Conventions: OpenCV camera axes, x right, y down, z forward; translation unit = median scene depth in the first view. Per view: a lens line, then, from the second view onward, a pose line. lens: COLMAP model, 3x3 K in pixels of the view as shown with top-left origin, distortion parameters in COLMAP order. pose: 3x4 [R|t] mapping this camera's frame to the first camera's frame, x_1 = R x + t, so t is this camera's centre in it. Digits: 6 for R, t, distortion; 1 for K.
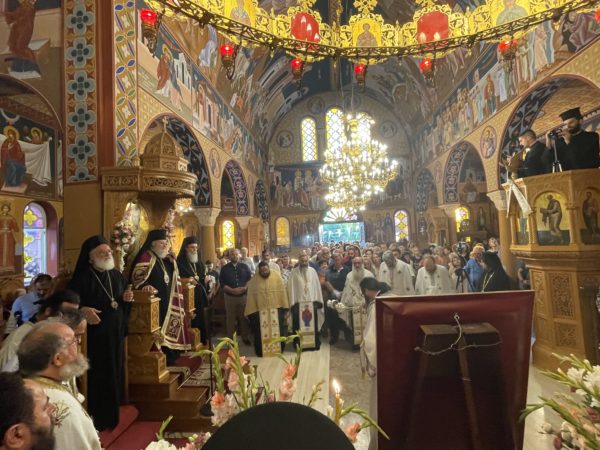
lens RADIAL K [[299.3, 0, 299.7], [0, 299.3, 223.5], [0, 0, 1]] dist [-0.005010, 0.001789]
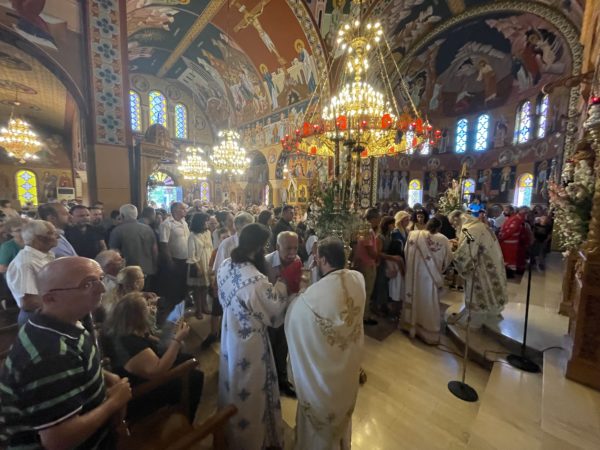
lens RADIAL K [[244.4, 0, 298.2], [0, 244.4, 224.6], [0, 0, 1]] dist [0.000697, -0.001194]
pose [[0.641635, -0.018053, 0.766797, -0.522009], [-0.080190, 0.992665, 0.090472, 0.037561], [-0.762806, -0.119539, 0.635482, -0.272833]]
